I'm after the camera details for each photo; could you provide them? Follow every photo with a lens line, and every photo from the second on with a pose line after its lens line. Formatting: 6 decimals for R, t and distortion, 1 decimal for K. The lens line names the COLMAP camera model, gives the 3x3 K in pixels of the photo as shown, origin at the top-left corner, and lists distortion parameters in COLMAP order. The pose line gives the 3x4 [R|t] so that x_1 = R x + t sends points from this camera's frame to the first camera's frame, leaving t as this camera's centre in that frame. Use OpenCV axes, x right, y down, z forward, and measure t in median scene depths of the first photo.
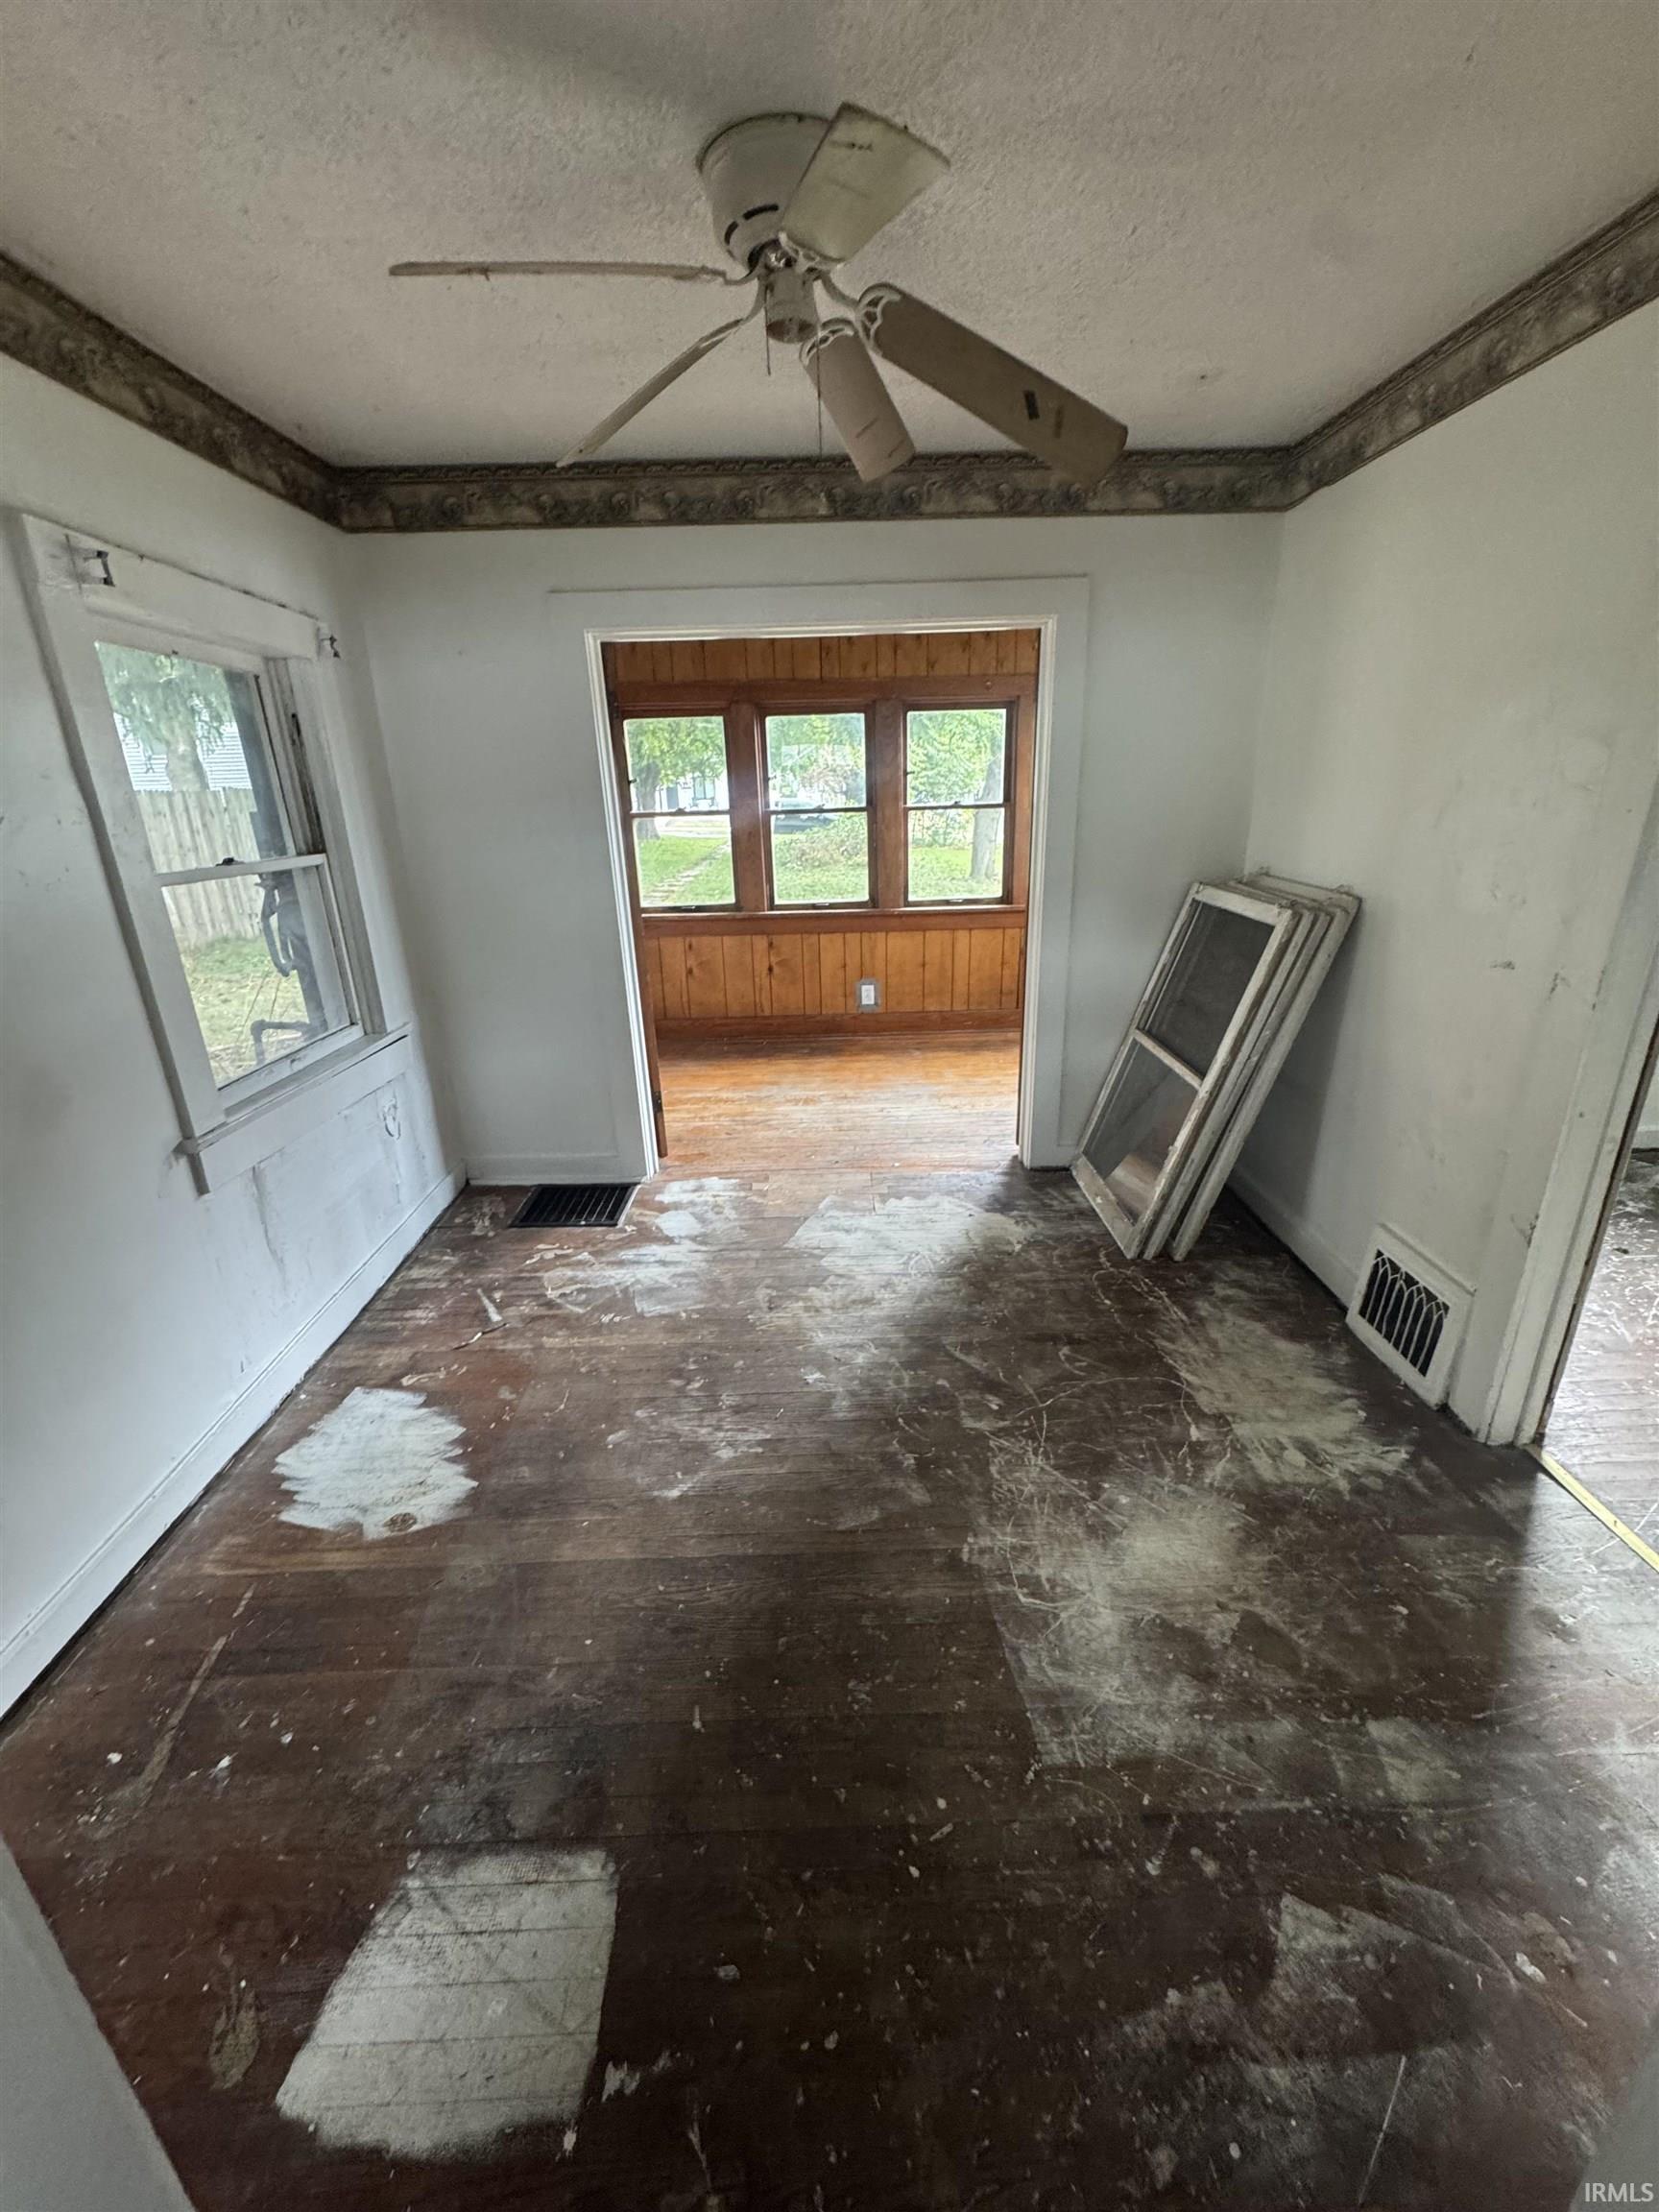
lens RADIAL K [[878.4, 0, 829.5], [0, 878.4, 1105.8], [0, 0, 1]] dist [-0.000725, -0.000165]
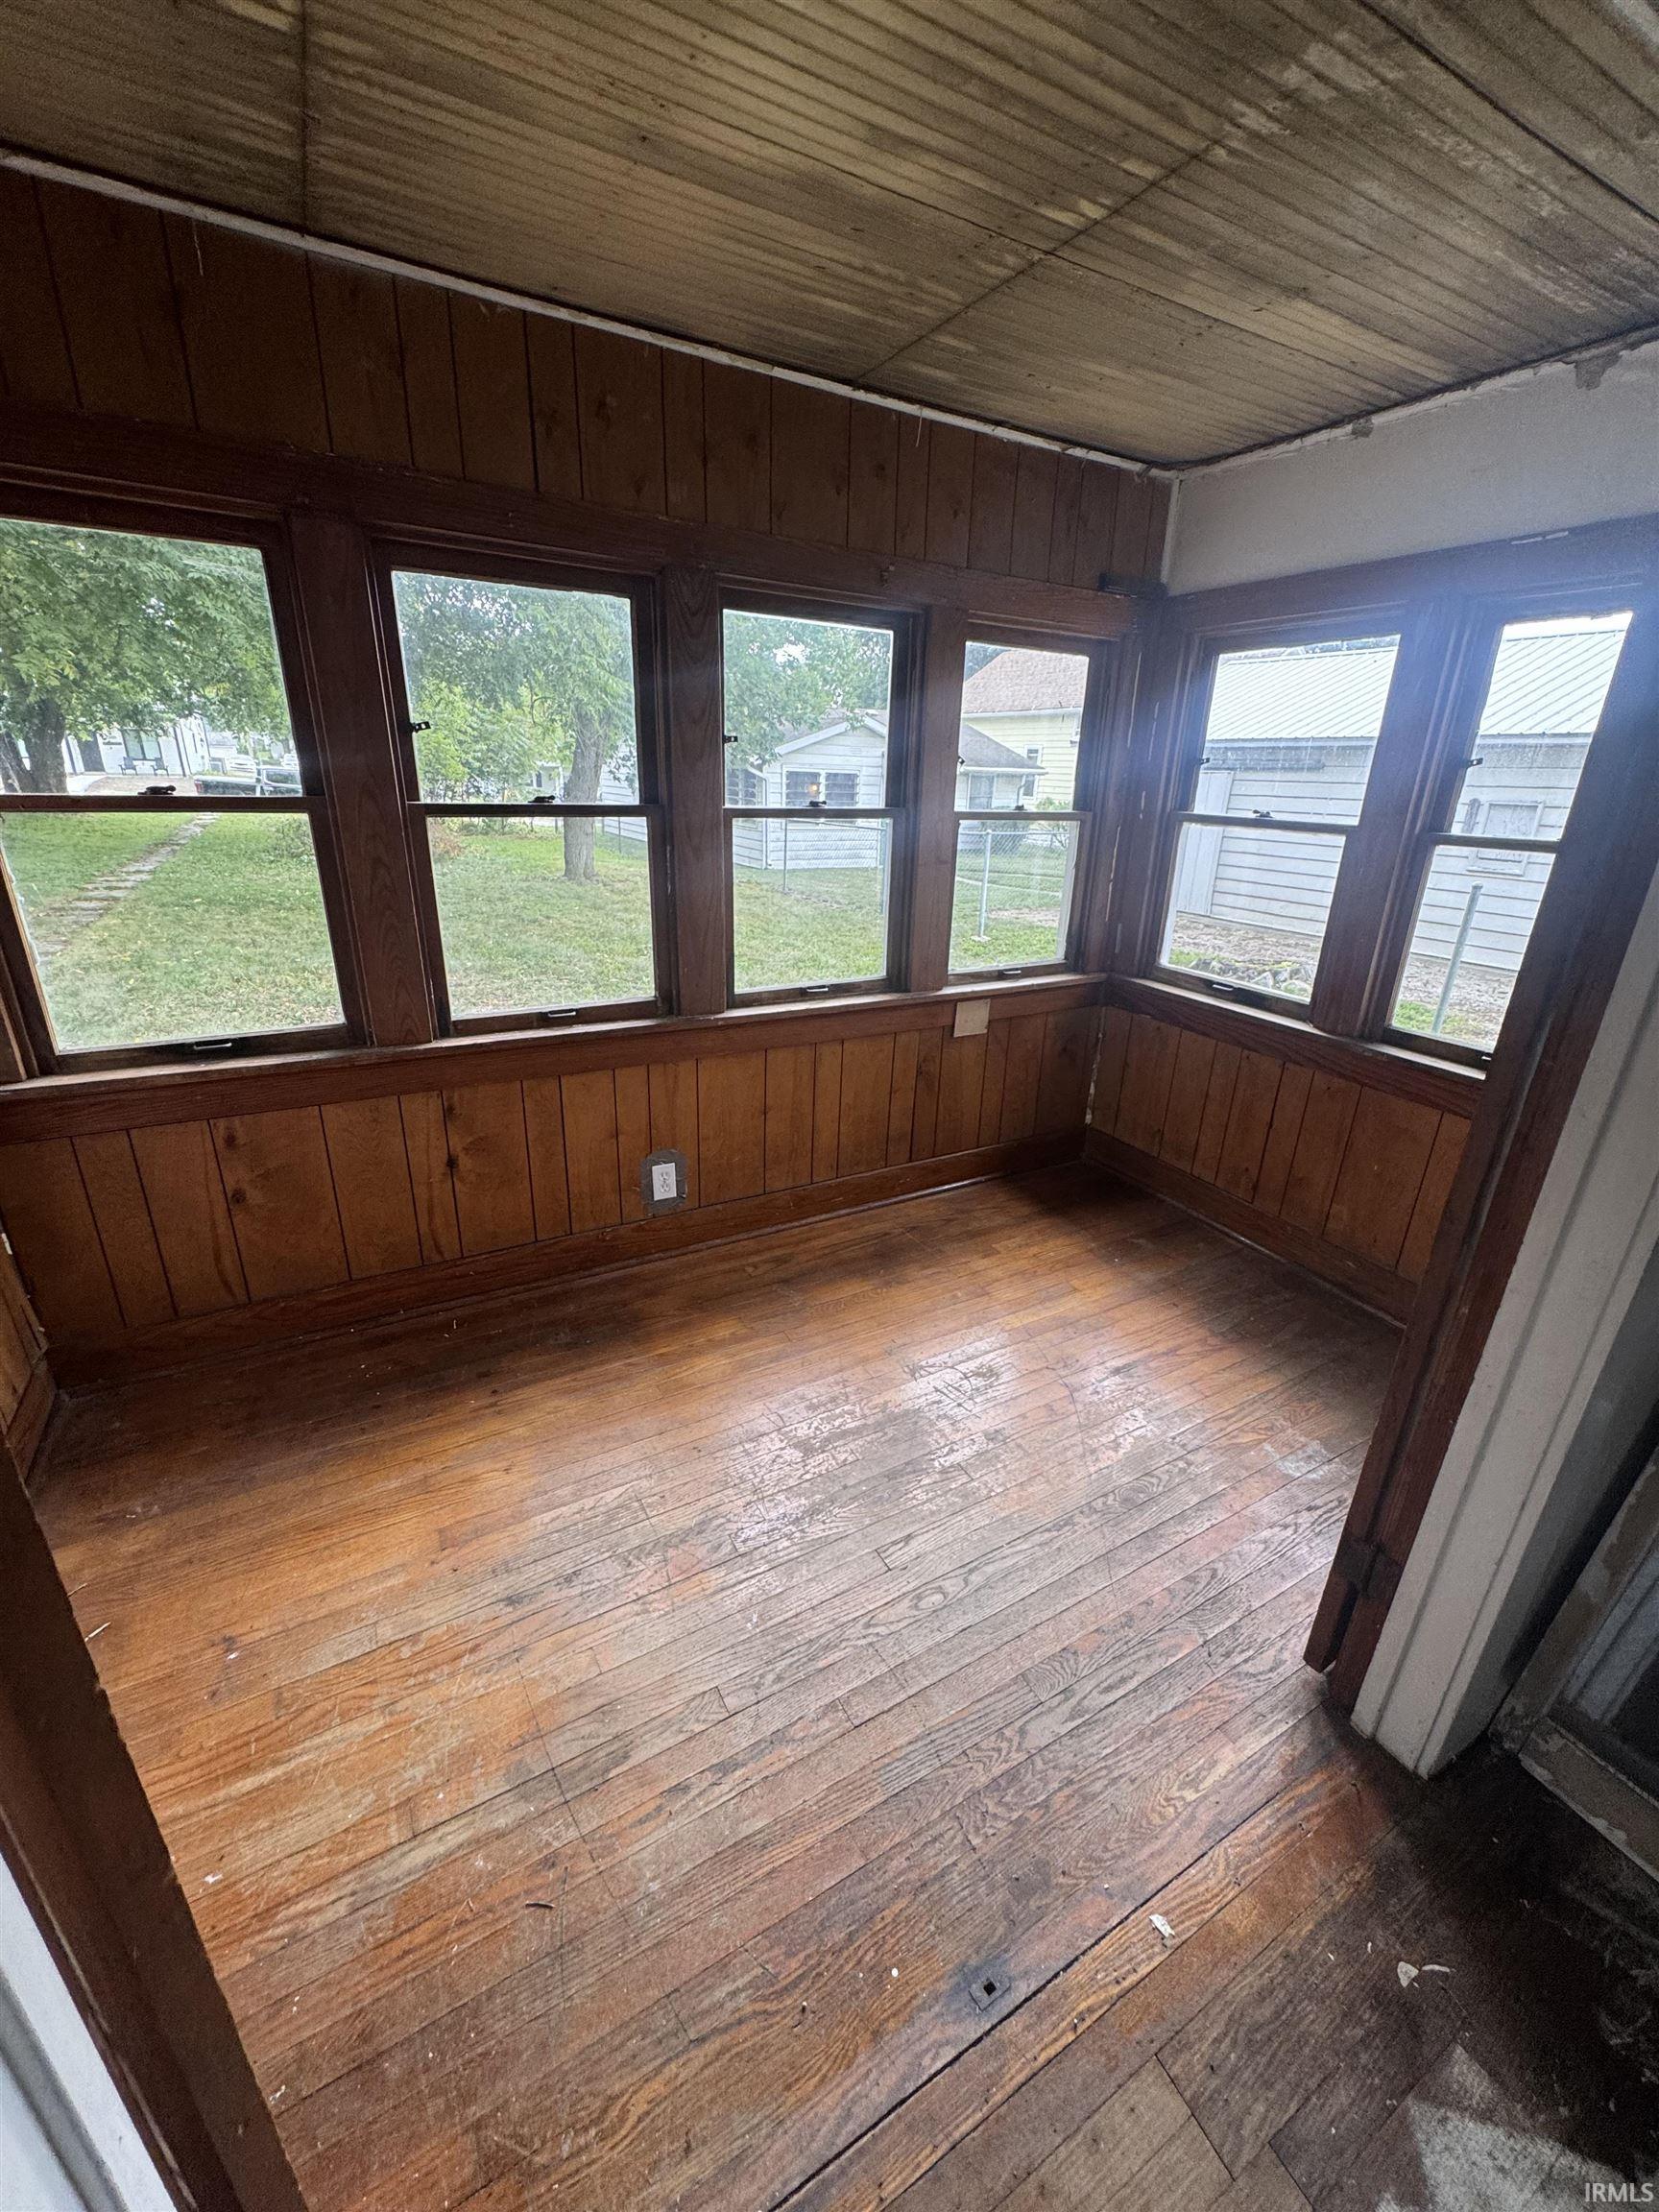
lens RADIAL K [[878.4, 0, 834.3], [0, 878.4, 1107.0], [0, 0, 1]] dist [-0.000725, -0.000165]
pose [[0.875979, -0.117450, 0.467832, -0.103469], [0.109893, 0.992990, 0.043526, -0.184259], [-0.469665, 0.013283, 0.882745, 0.523252]]
